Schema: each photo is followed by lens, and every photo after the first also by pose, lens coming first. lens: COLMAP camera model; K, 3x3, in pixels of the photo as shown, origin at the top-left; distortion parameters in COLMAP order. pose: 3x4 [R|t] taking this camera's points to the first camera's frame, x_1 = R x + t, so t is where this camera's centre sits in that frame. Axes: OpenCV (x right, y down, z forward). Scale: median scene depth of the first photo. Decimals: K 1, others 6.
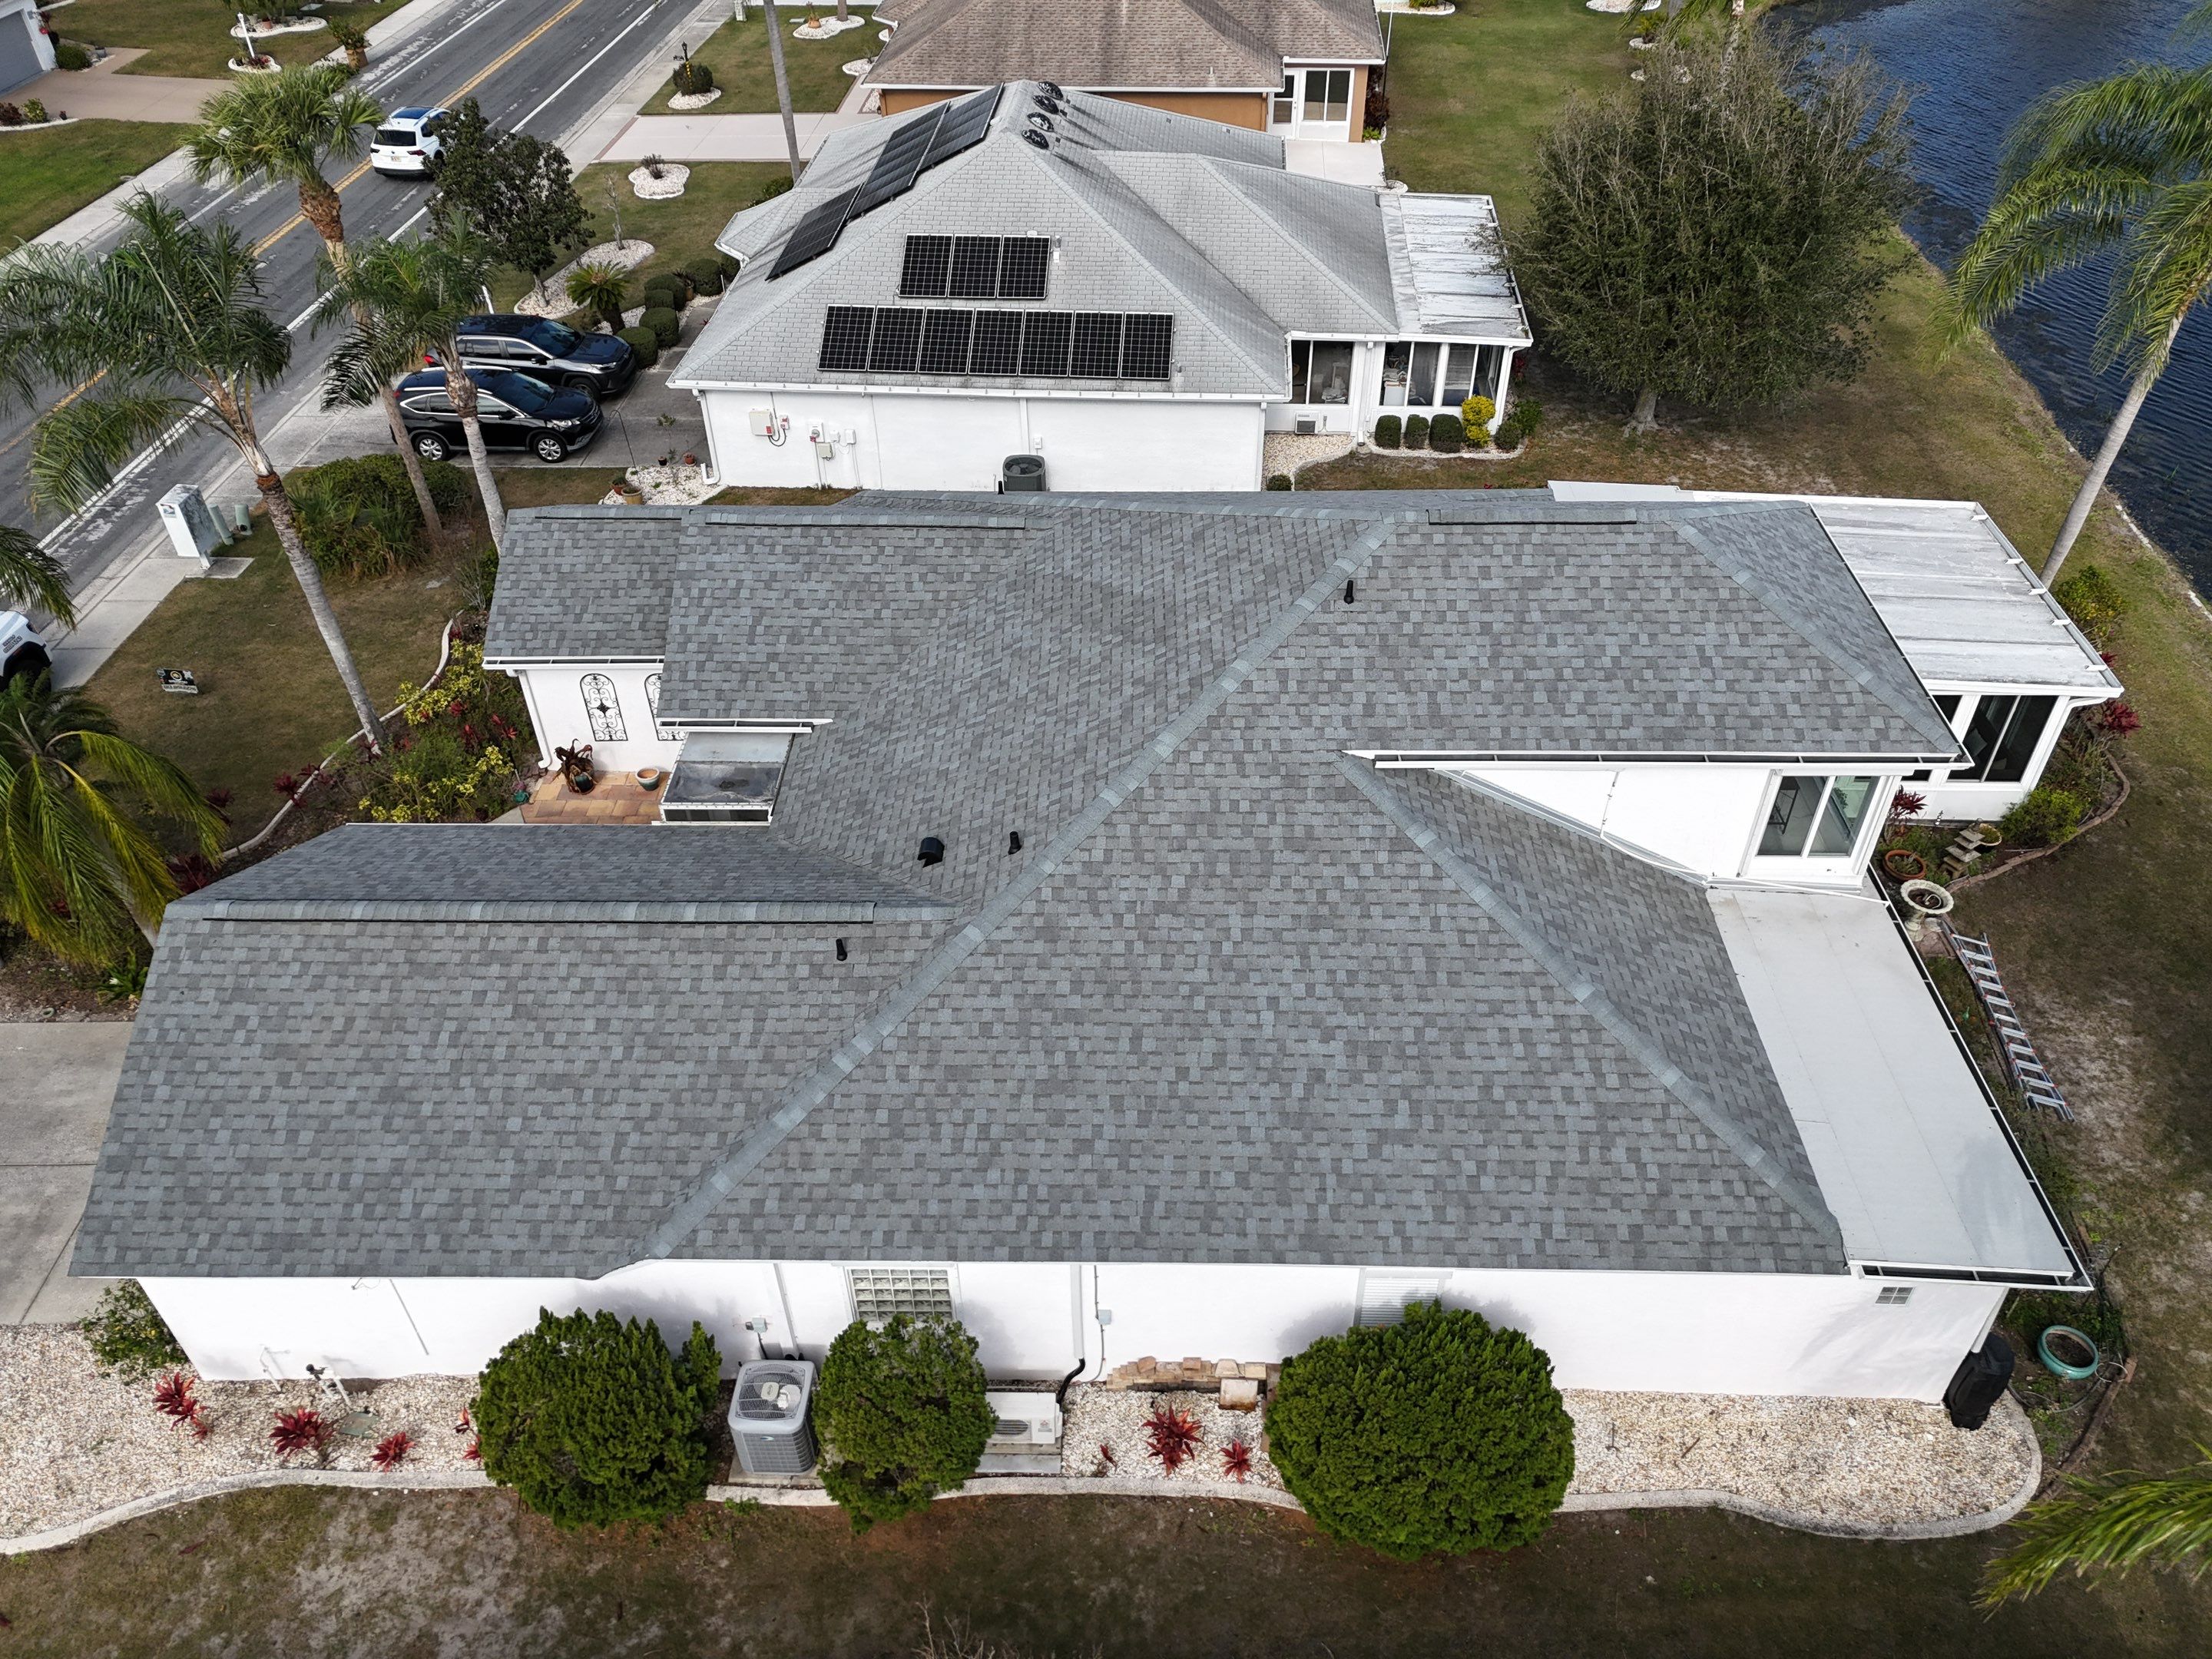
lens RADIAL K [[1620.4, 0, 1111.7], [0, 1620.4, 826.9], [0, 0, 1]] dist [0.077372, -0.065072]
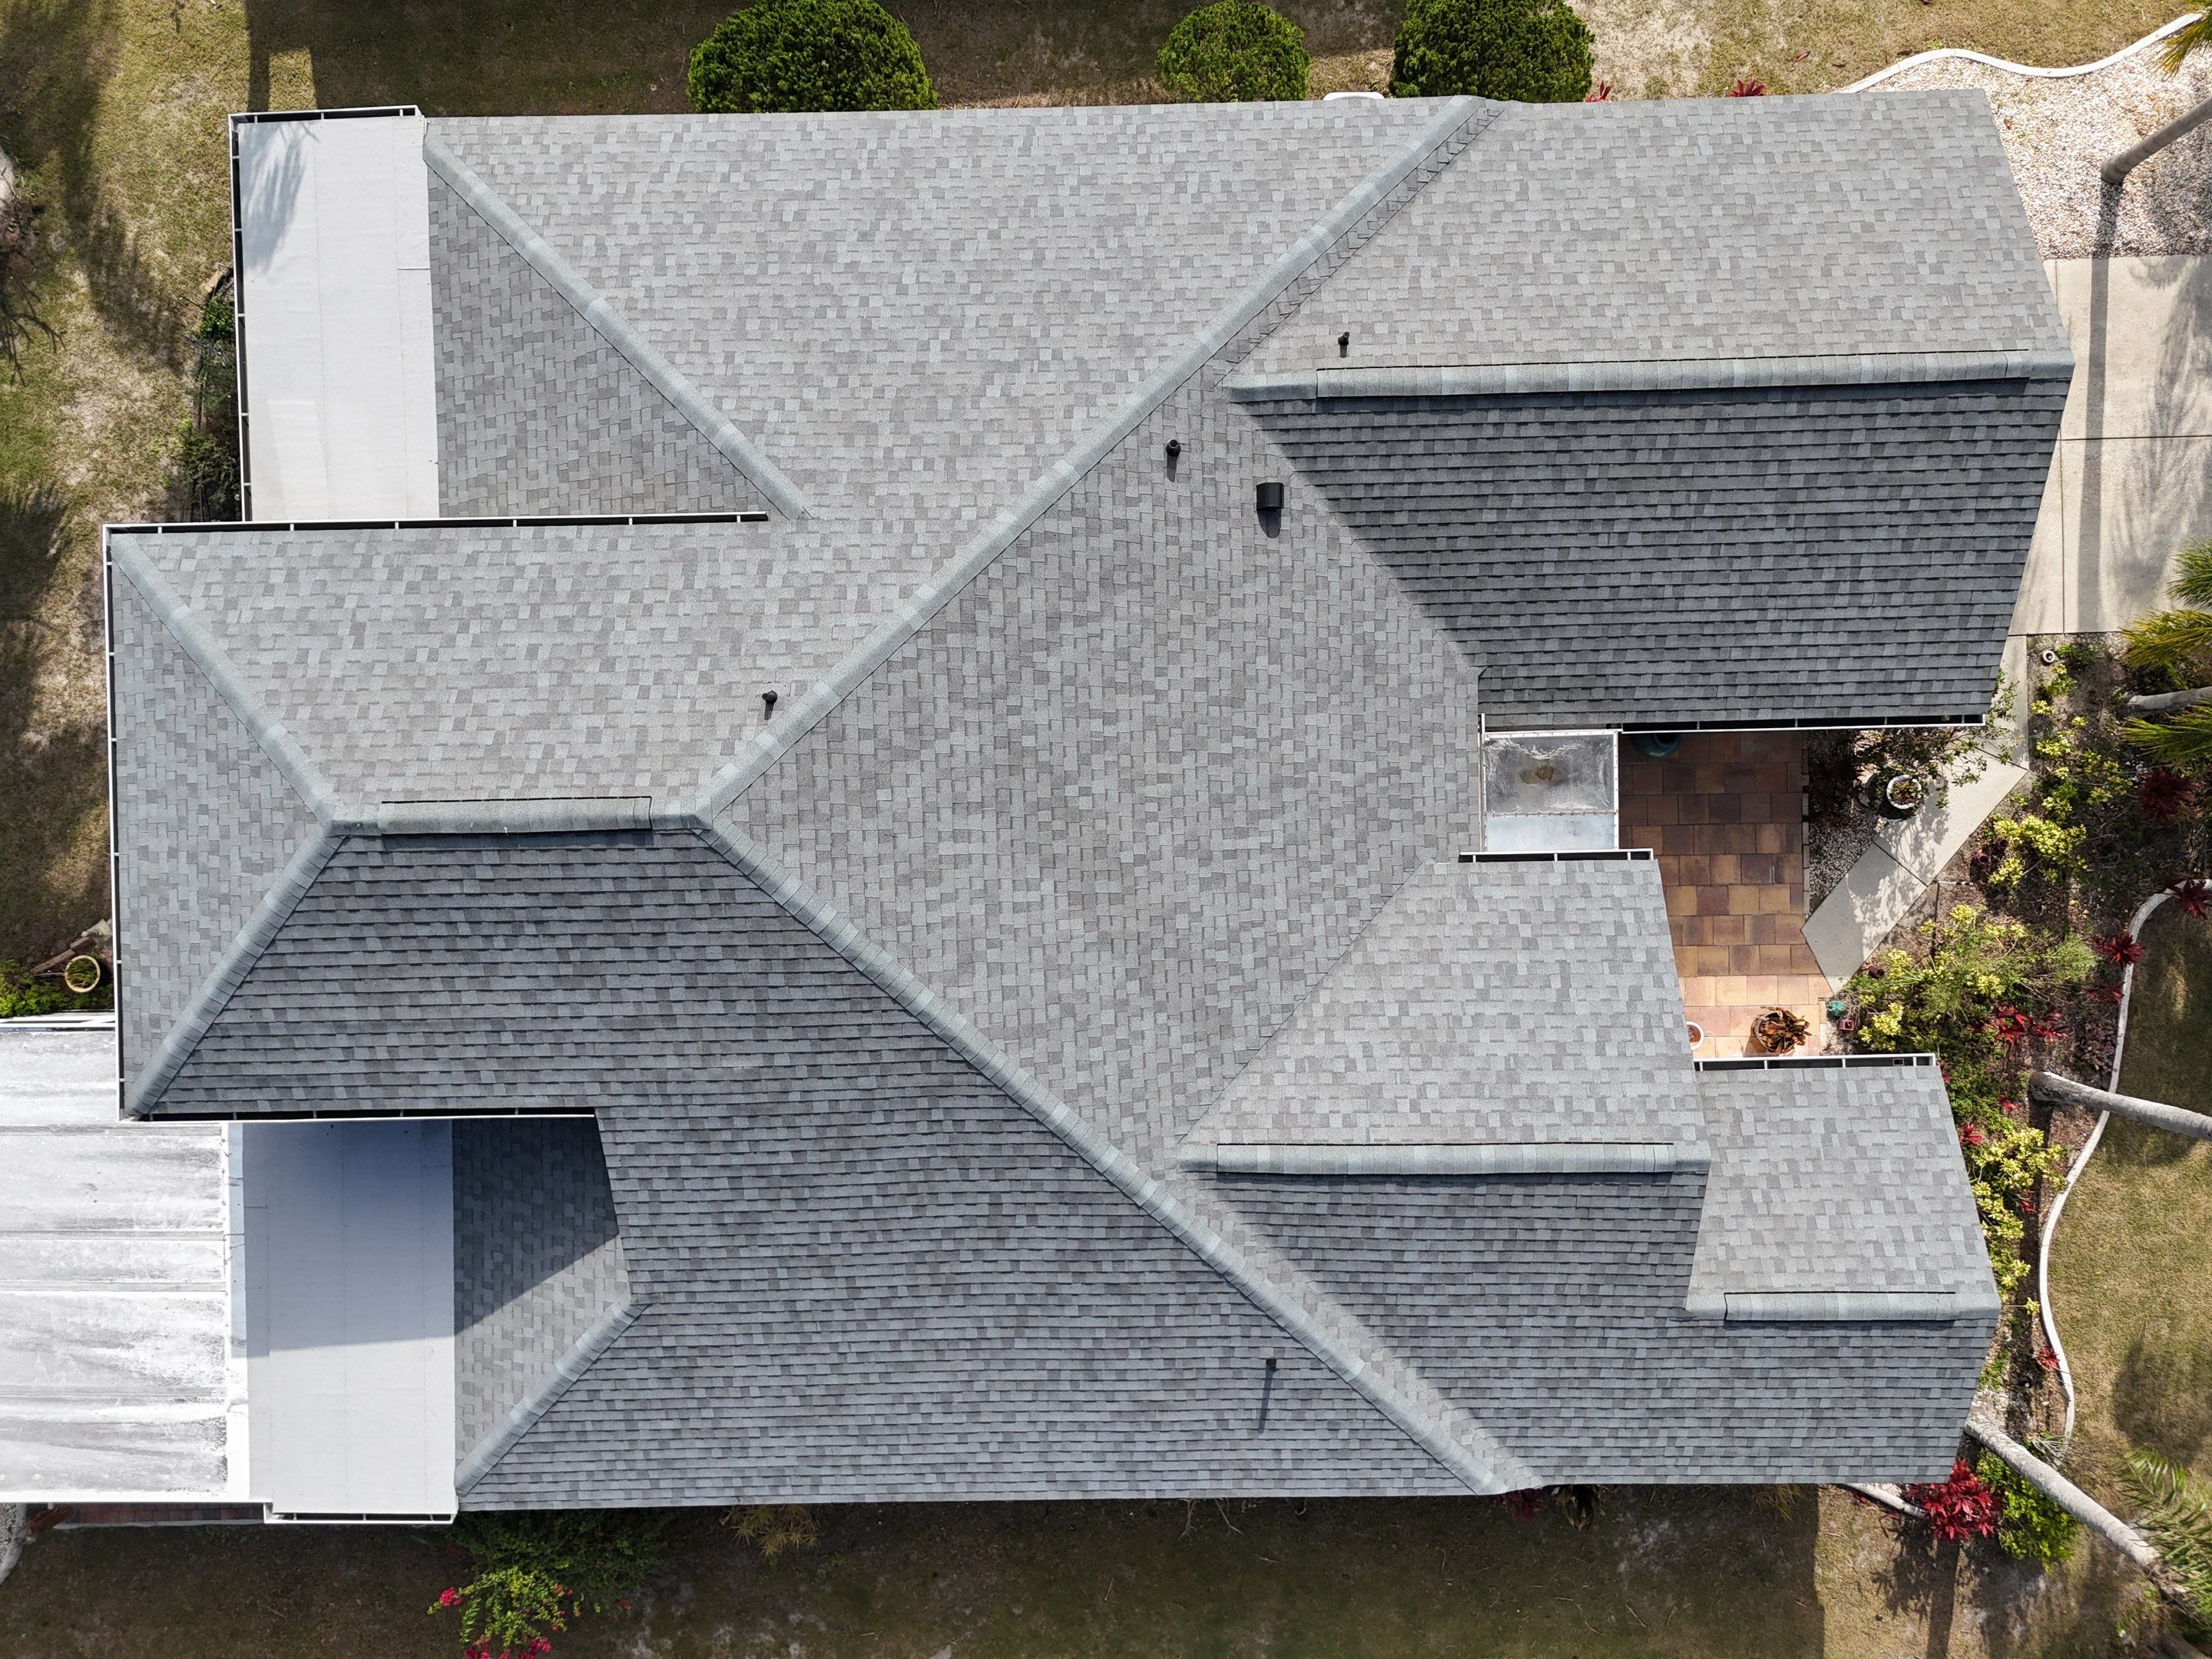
lens RADIAL K [[1620.4, 0, 1115.0], [0, 1620.4, 823.9], [0, 0, 1]] dist [0.077372, -0.065072]
pose [[-0.998853, 0.038966, 0.027824, -0.025128], [-0.004225, -0.650583, 0.759424, -0.461818], [0.047694, 0.758435, 0.650001, 0.313339]]
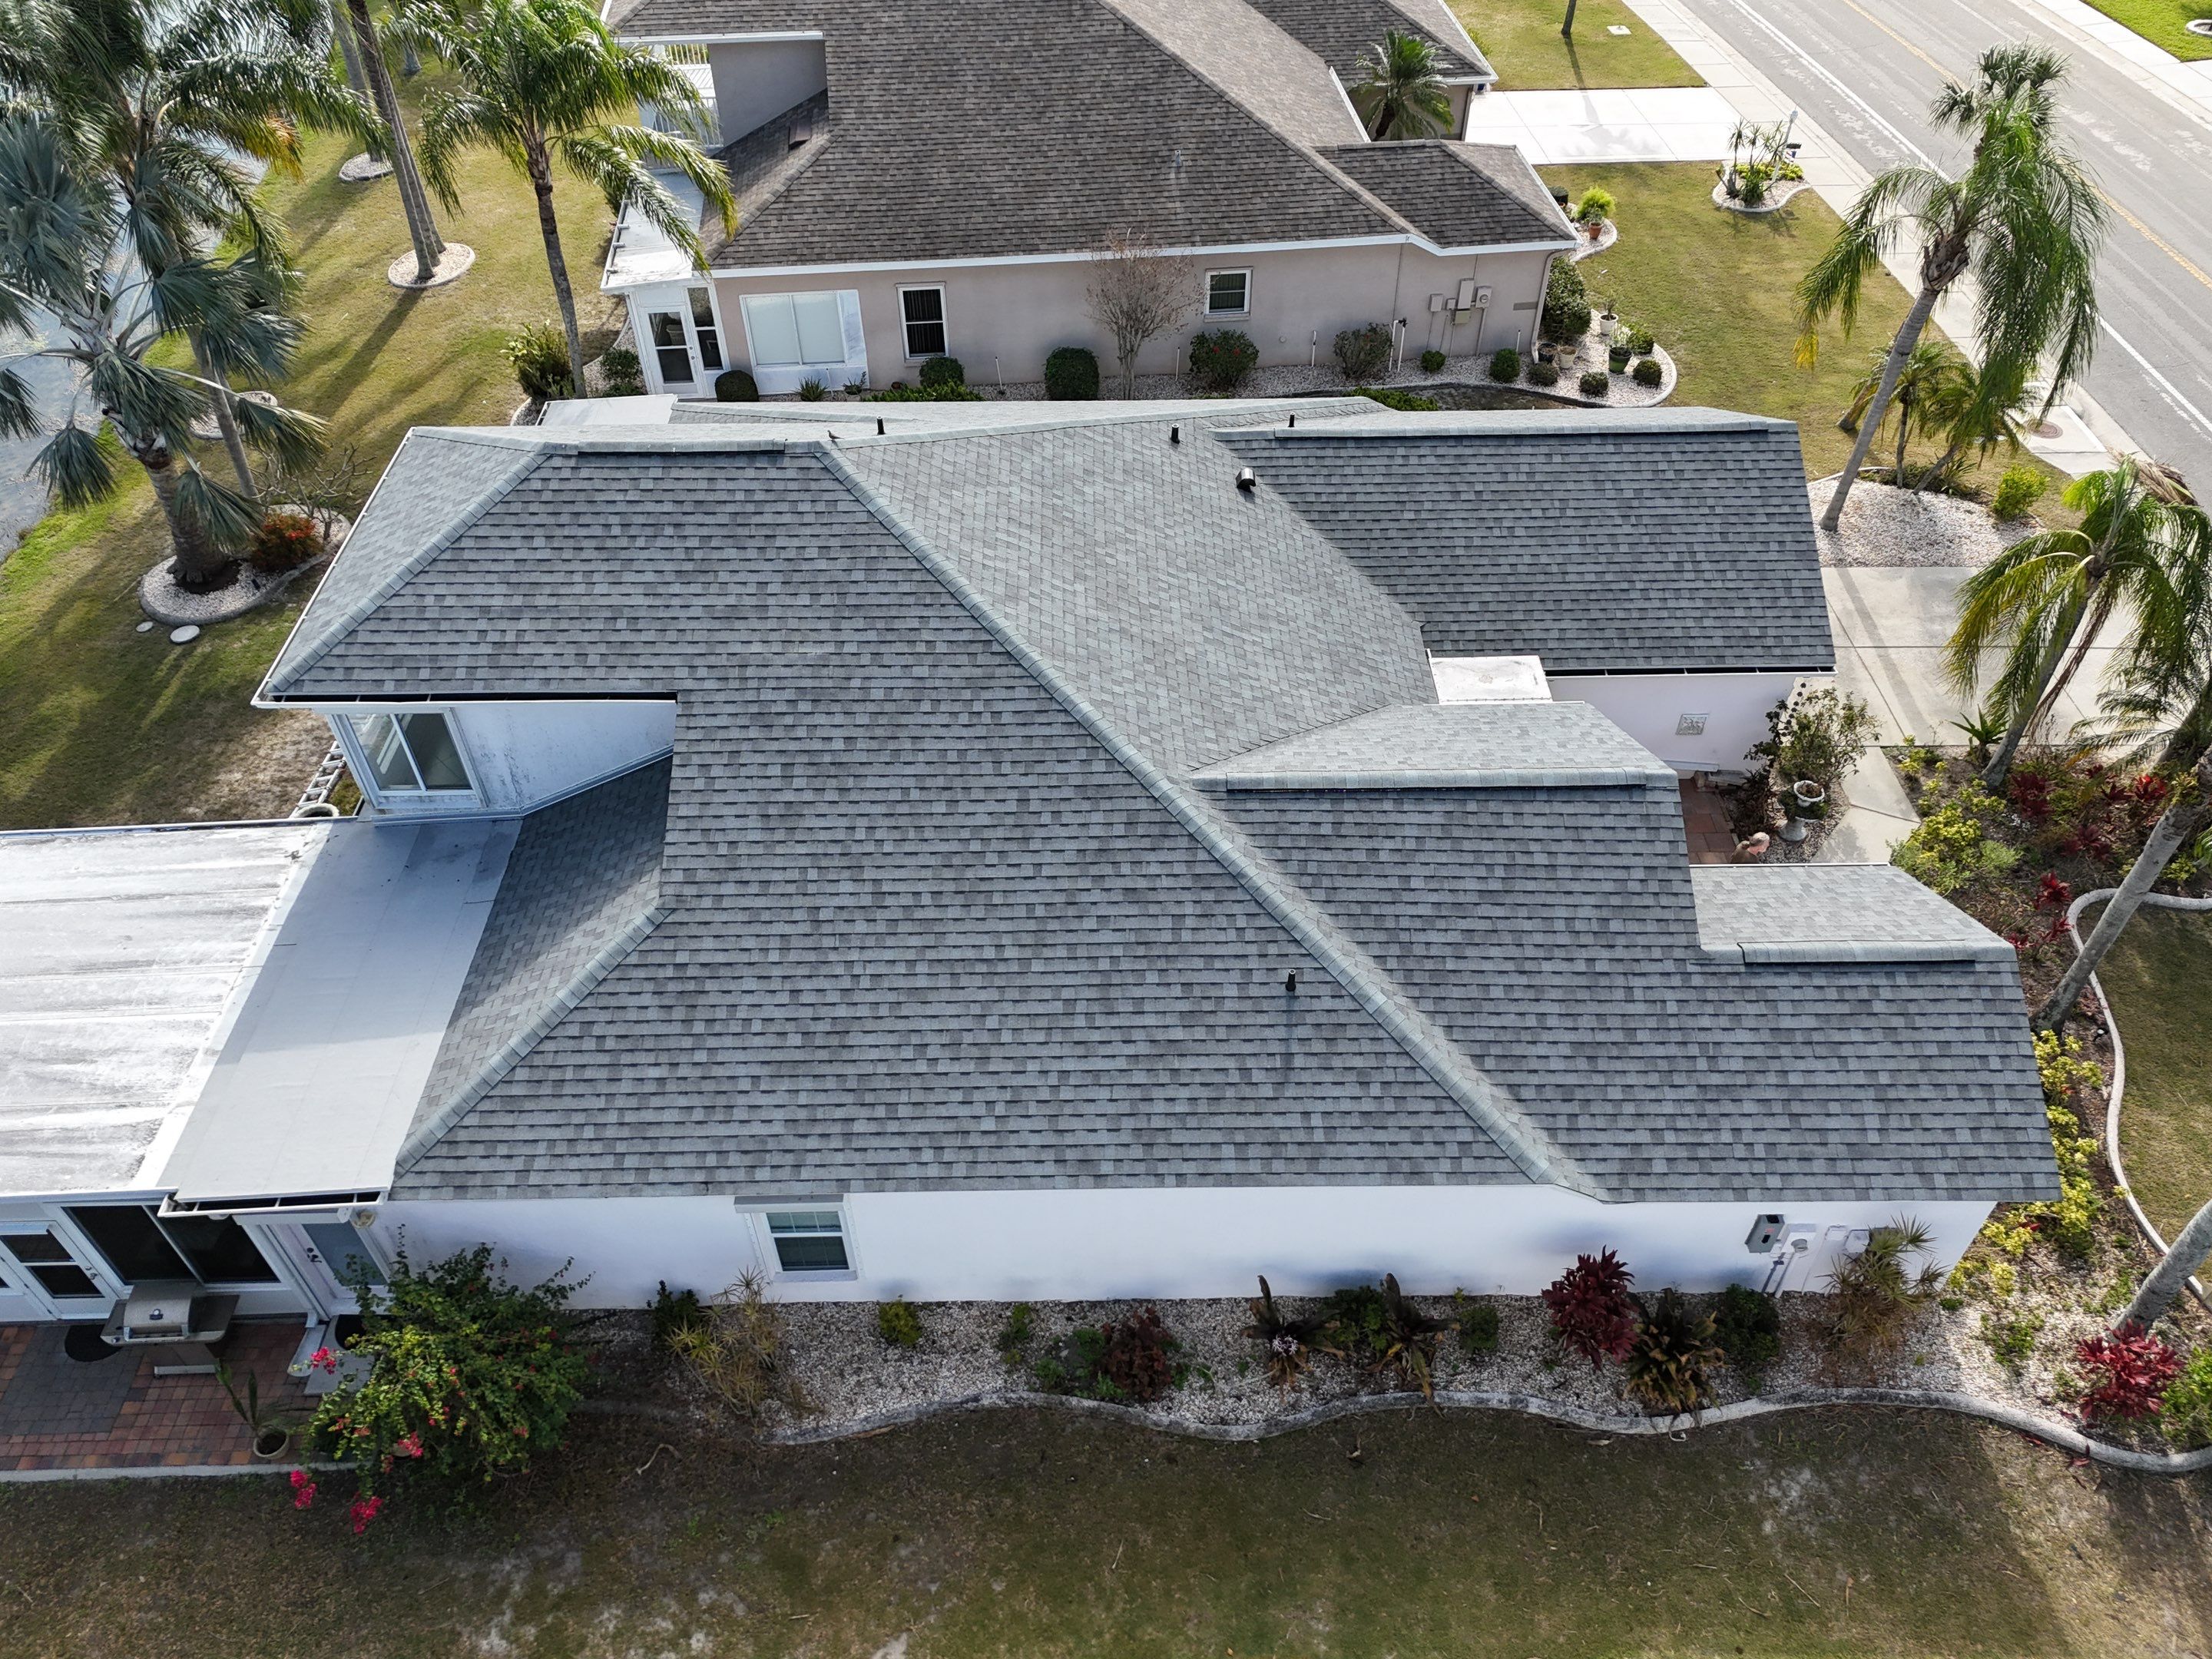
lens RADIAL K [[1620.4, 0, 1114.2], [0, 1620.4, 823.9], [0, 0, 1]] dist [0.077372, -0.065072]
pose [[-0.999380, 0.033816, -0.009789, 0.006270], [-0.006159, 0.105837, 0.994364, -0.697791], [0.034661, 0.993808, -0.105564, 0.806457]]
